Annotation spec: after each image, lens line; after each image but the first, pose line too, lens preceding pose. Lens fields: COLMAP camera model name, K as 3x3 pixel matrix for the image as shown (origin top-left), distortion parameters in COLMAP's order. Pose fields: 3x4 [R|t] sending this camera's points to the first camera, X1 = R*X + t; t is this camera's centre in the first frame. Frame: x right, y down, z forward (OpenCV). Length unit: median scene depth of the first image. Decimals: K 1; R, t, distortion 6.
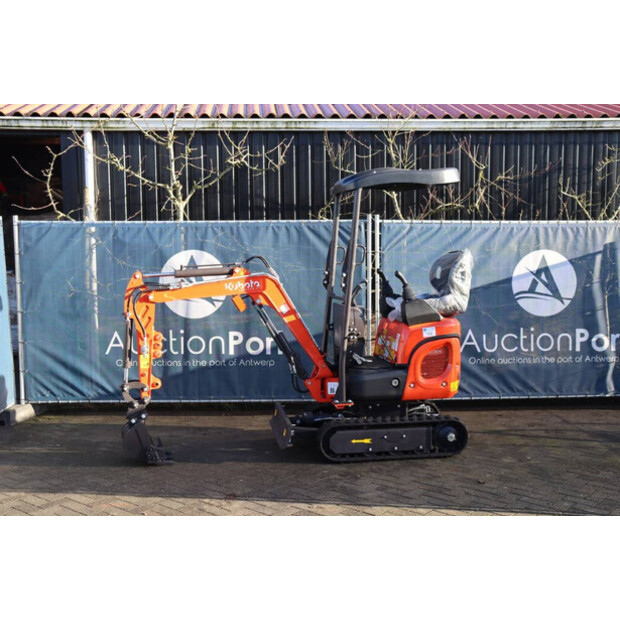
lens RADIAL K [[773.1, 0, 310.0], [0, 773.1, 310.0], [0, 0, 1]] dist [0.006162, 0.065859]
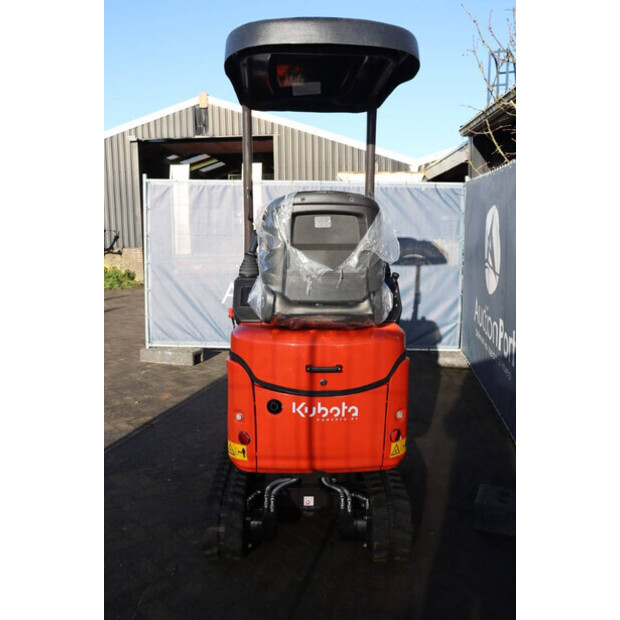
lens RADIAL K [[596.7, 0, 308.2], [0, 596.7, 318.3], [0, 0, 1]] dist [-0.069287, 0.005024]
pose [[-0.135917, 0.167045, -0.976536, 0.477683], [-0.081918, 0.980413, 0.179109, -0.059058], [0.987328, 0.104340, -0.119570, 0.916110]]
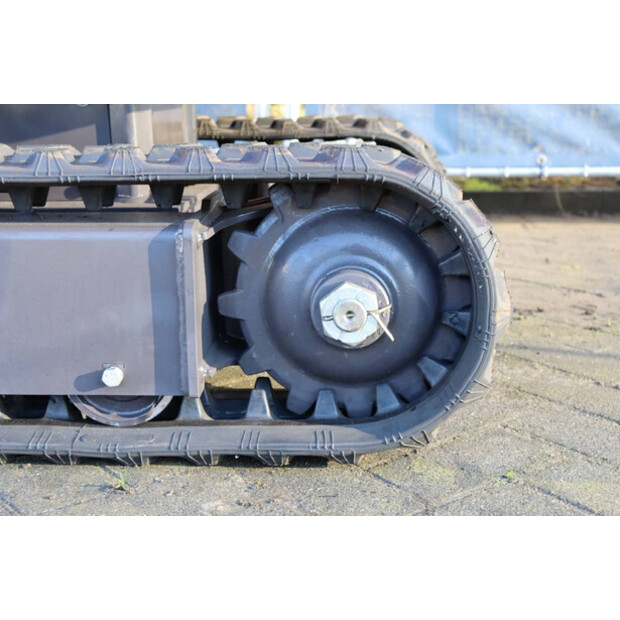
lens RADIAL K [[954.7, 0, 310.0], [0, 954.7, 310.0], [0, 0, 1]] dist [0.095473, 0.171857]
pose [[0.977887, 0.048746, -0.203375, 0.170472], [-0.013889, 0.985447, 0.169416, 0.113742], [0.208674, -0.162845, 0.964332, 0.700665]]
